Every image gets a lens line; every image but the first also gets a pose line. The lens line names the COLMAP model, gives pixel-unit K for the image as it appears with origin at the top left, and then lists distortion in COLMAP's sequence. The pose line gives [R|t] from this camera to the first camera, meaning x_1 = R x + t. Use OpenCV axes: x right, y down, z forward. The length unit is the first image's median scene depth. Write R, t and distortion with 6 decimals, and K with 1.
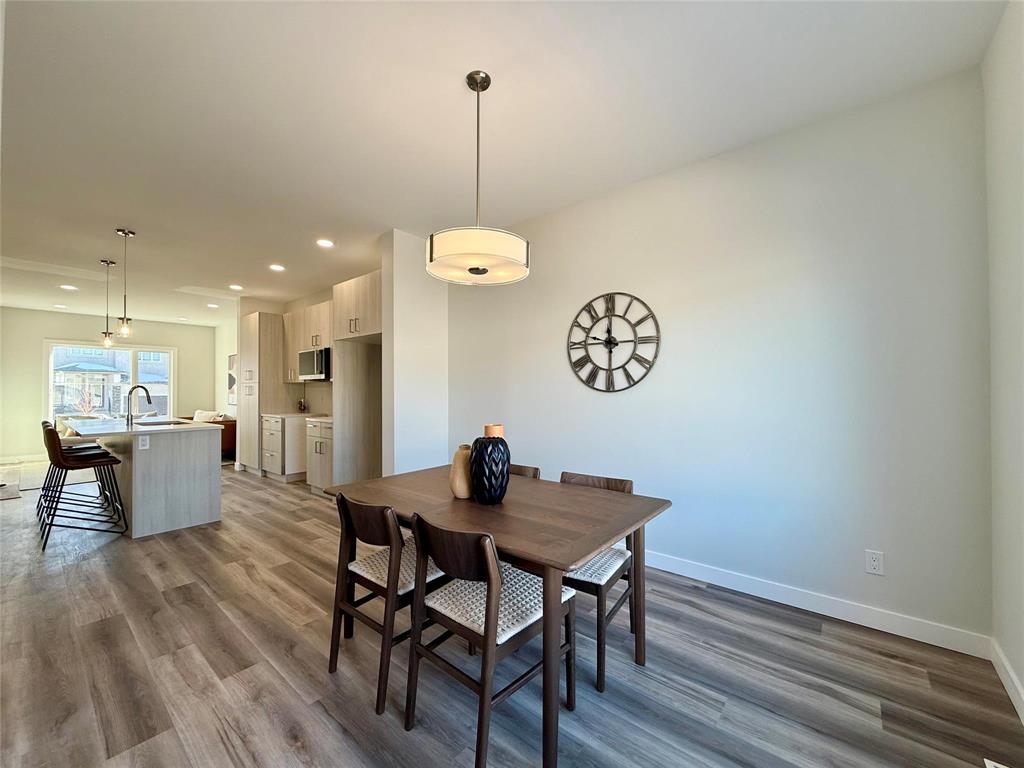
lens RADIAL K [[407.2, 0, 512.6], [0, 407.2, 385.6], [0, 0, 1]] dist [0.000500, 0.000069]
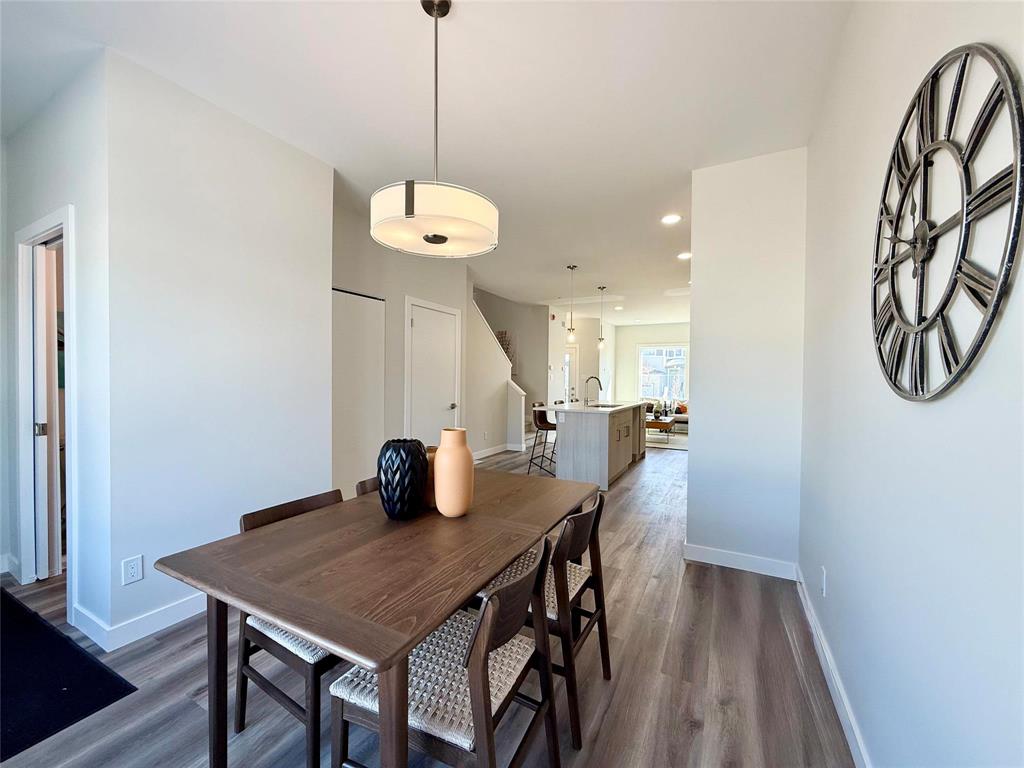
lens RADIAL K [[412.4, 0, 502.5], [0, 412.4, 369.5], [0, 0, 1]] dist [0.000735, 0.000066]
pose [[0.192539, -0.015911, -0.981160, 0.323038], [-0.001519, 0.999863, -0.016513, -0.000269], [0.981288, 0.004669, 0.192489, 0.410139]]
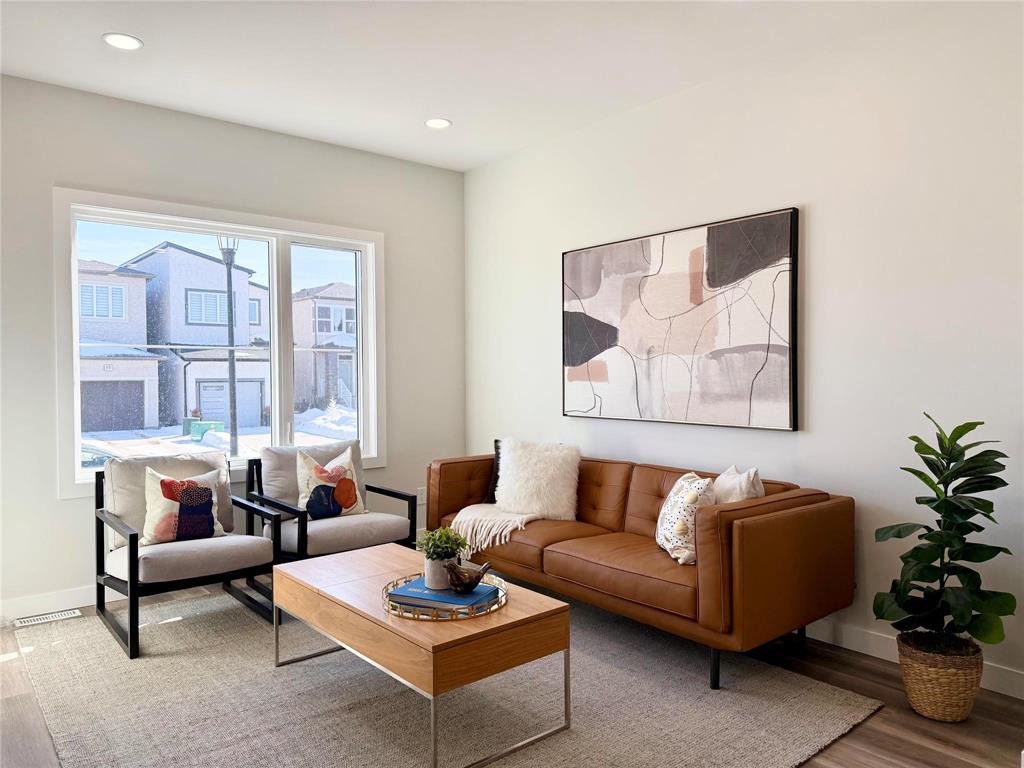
lens RADIAL K [[740.9, 0, 512.0], [0, 740.9, 384.0], [0, 0, 1]] dist [0.007636, -0.000094]
pose [[0.982222, -0.001265, -0.187721, -1.196812], [0.007417, 0.999458, 0.032072, 0.010100], [0.187579, -0.032894, 0.981699, 0.877977]]
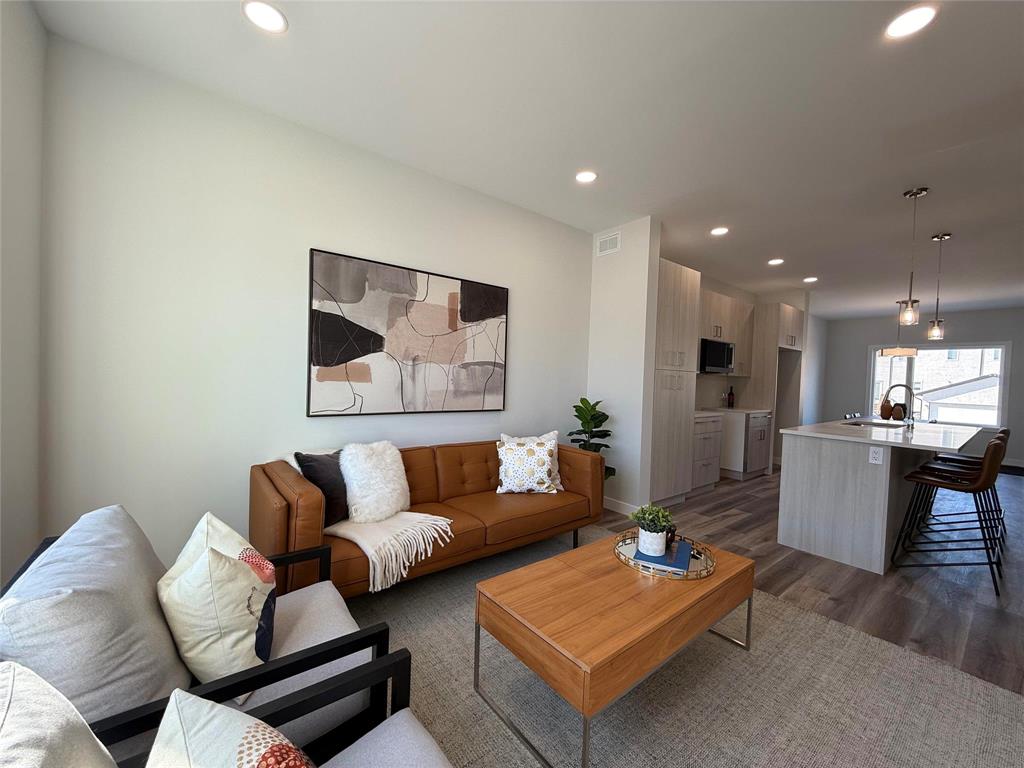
lens RADIAL K [[407.2, 0, 512.6], [0, 407.2, 385.6], [0, 0, 1]] dist [0.000500, 0.000069]
pose [[0.192503, -0.008882, 0.981256, -1.798380], [-0.046115, 0.998772, 0.018087, 0.023270], [-0.980212, -0.048733, 0.191857, 1.515955]]
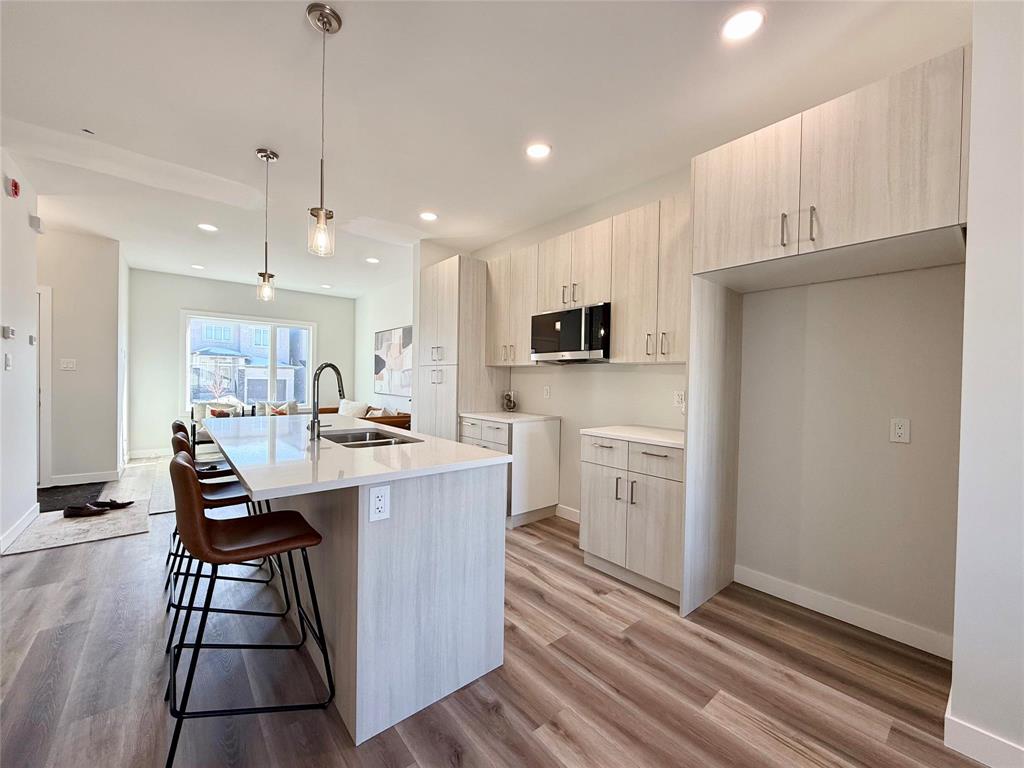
lens RADIAL K [[407.2, 0, 512.6], [0, 407.2, 385.6], [0, 0, 1]] dist [0.000500, 0.000069]
pose [[0.984083, 0.023631, -0.176134, -0.543020], [-0.019229, 0.999460, 0.026658, 0.008807], [0.176669, -0.022847, 0.984005, 0.484914]]
